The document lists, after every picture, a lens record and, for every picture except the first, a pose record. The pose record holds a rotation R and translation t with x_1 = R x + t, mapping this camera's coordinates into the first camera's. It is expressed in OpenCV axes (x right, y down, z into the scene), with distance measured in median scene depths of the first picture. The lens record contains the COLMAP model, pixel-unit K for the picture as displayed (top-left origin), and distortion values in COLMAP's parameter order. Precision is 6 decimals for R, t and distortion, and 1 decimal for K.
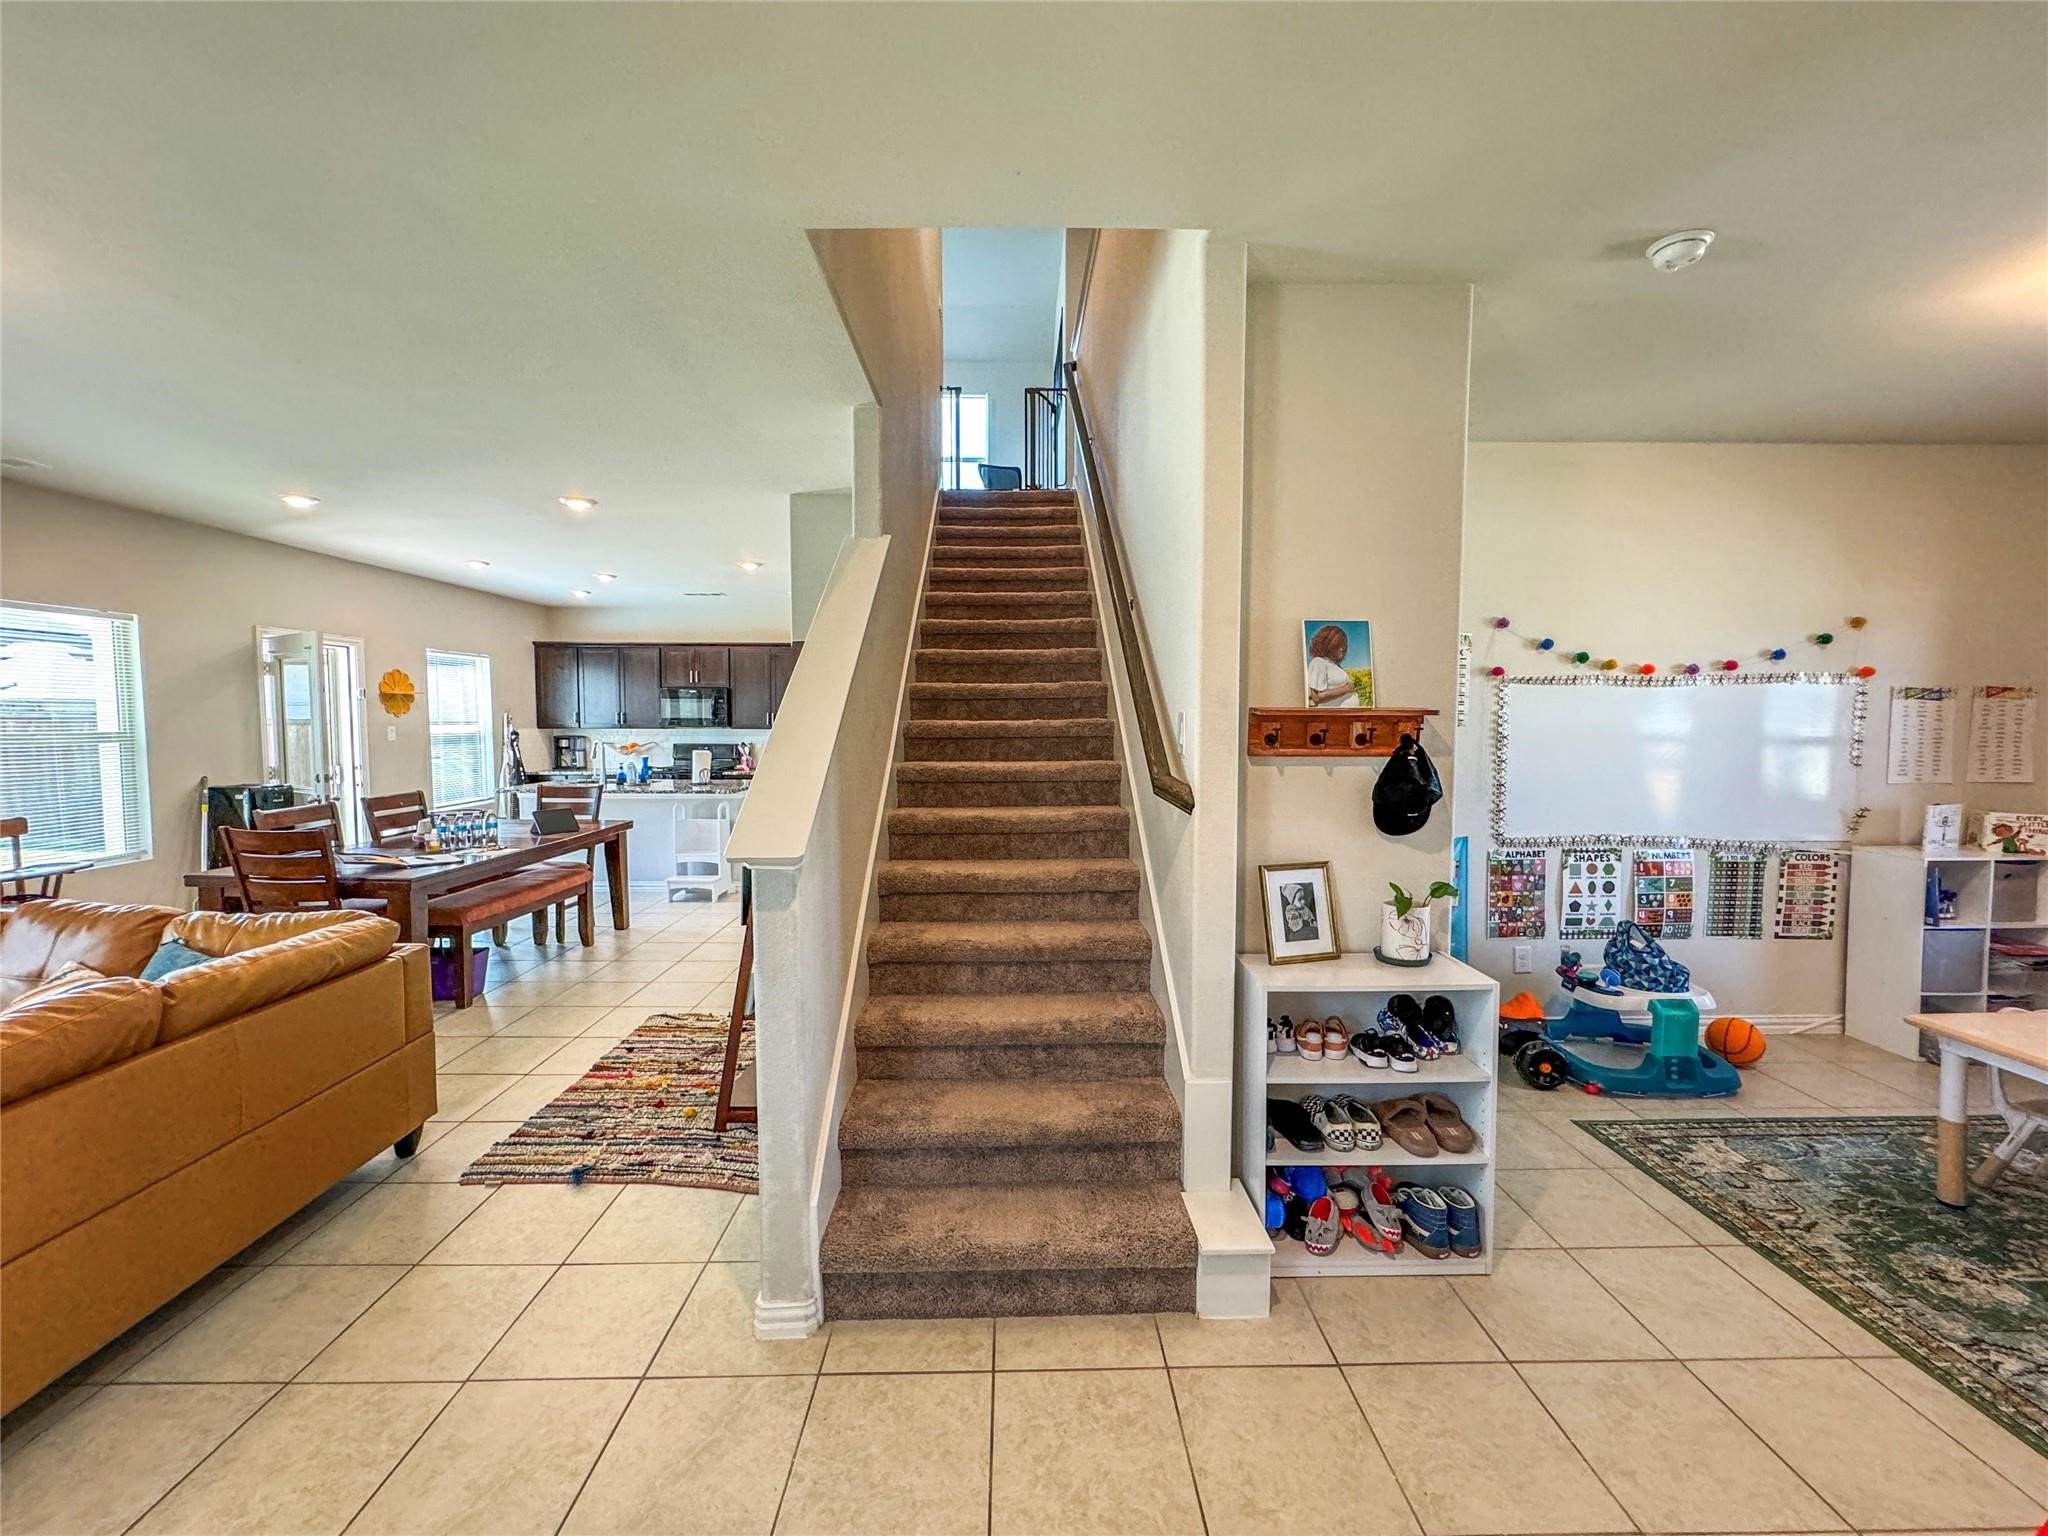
lens RADIAL K [[820.0, 0, 1027.6], [0, 820.0, 761.4], [0, 0, 1]] dist [-0.003293, -0.000510]
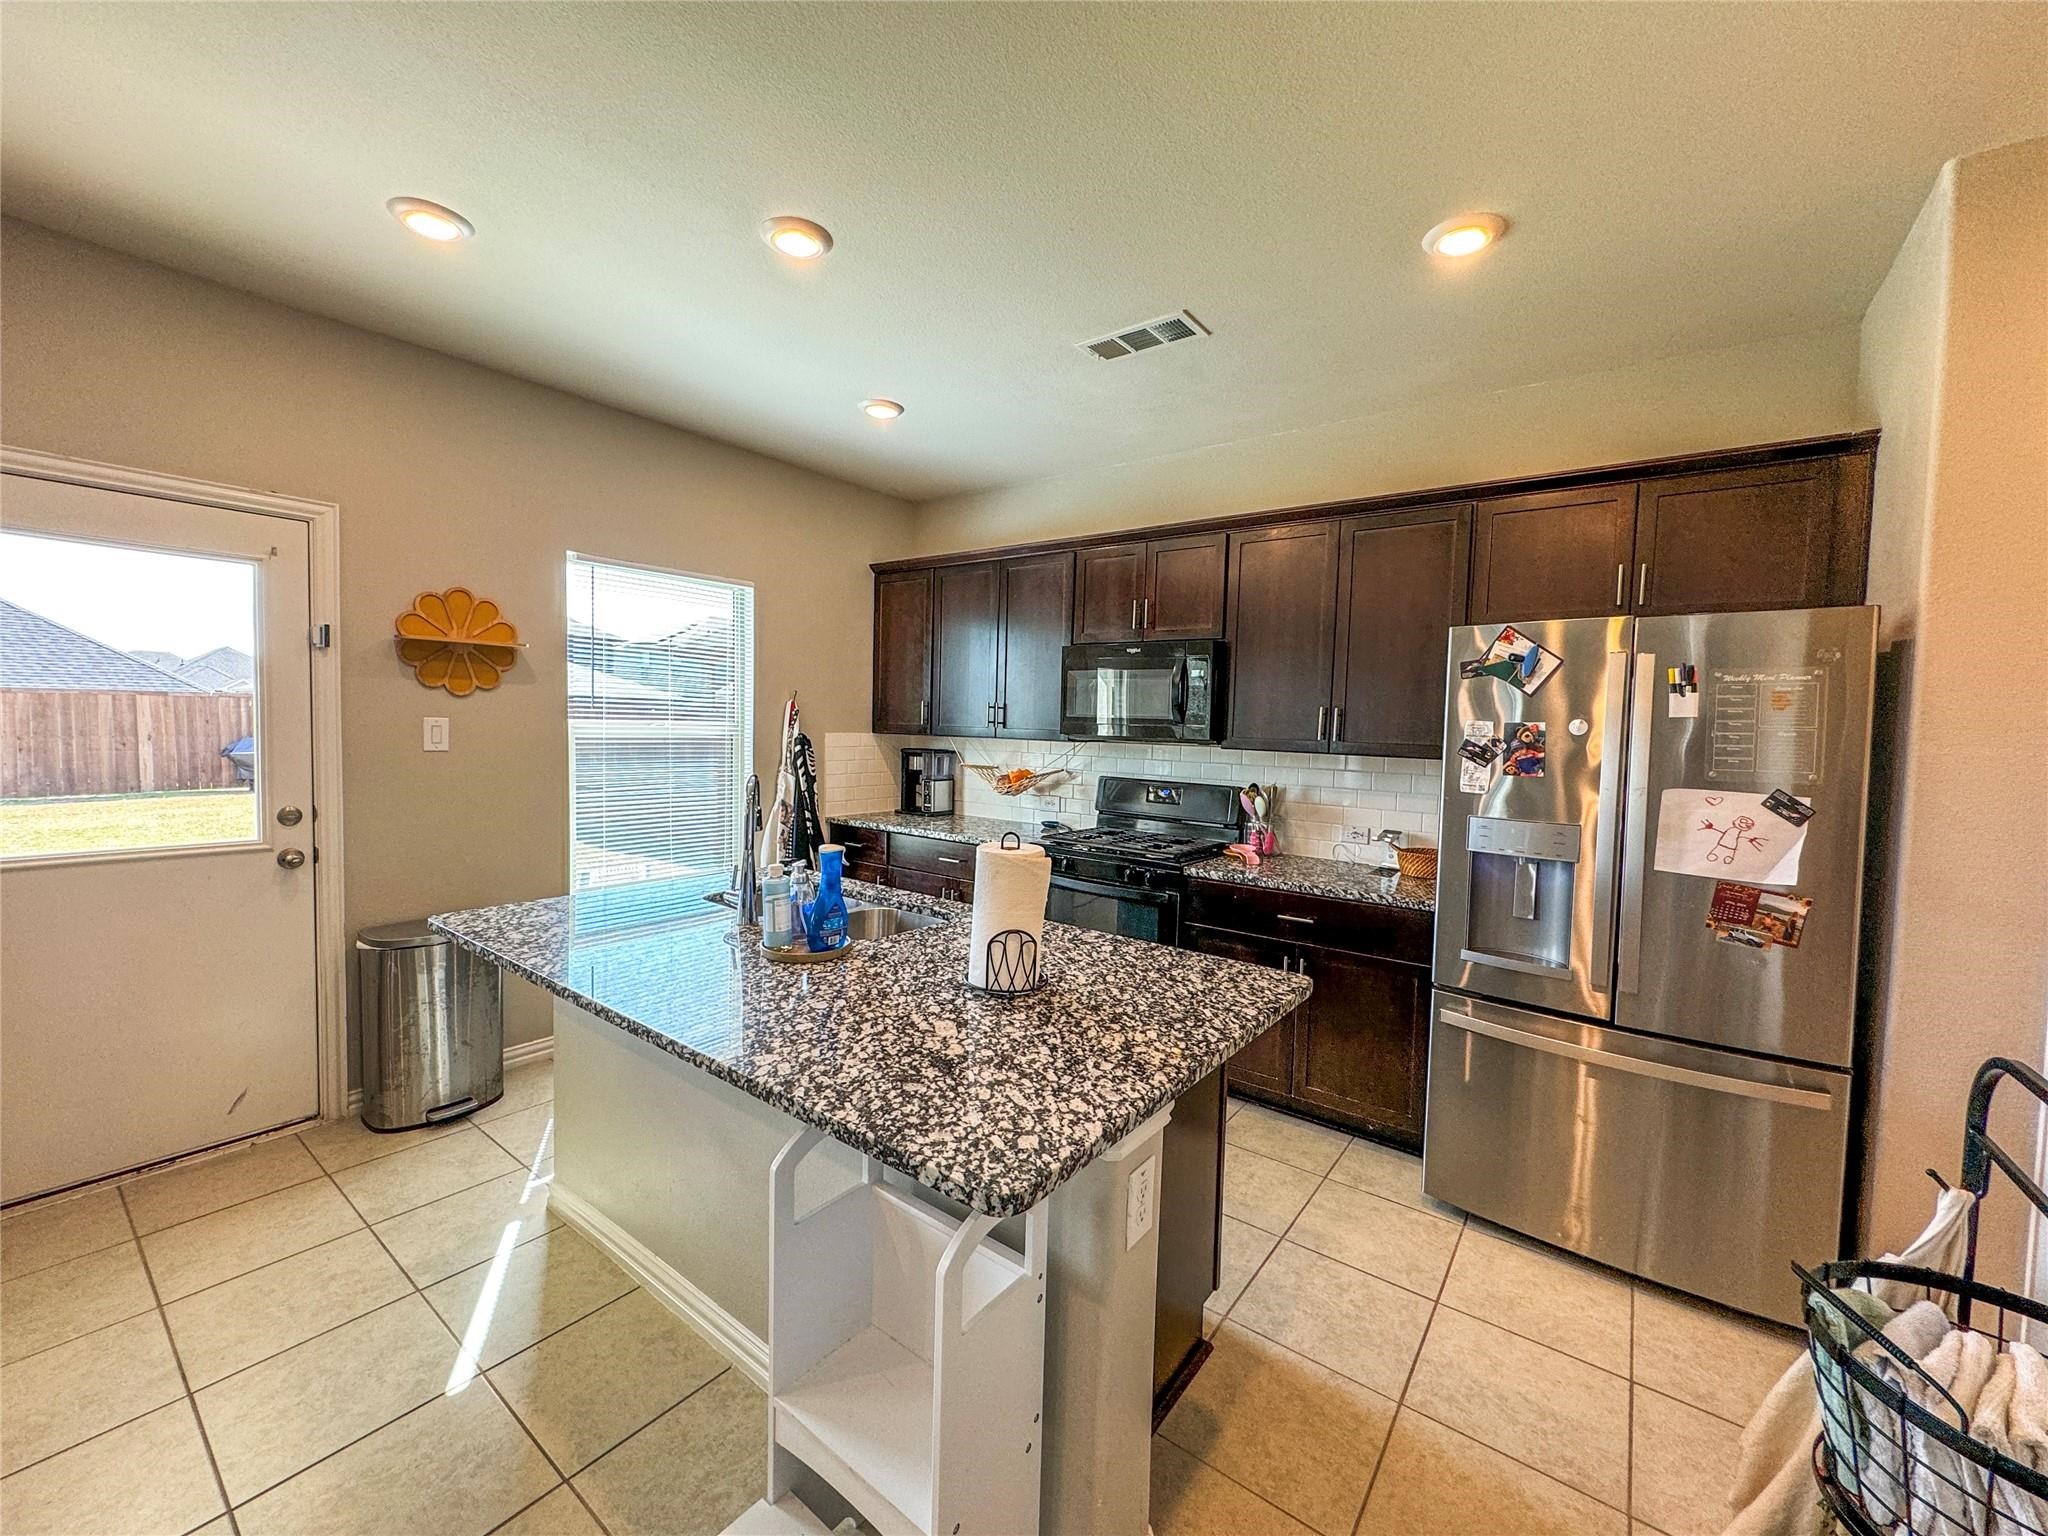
lens RADIAL K [[820.0, 0, 1018.7], [0, 820.0, 767.1], [0, 0, 1]] dist [-0.003293, -0.000510]
pose [[0.781094, 0.057971, -0.621716, -0.202026], [-0.060306, 0.998030, 0.017295, -0.033343], [0.621494, 0.023984, 0.783052, 0.656196]]
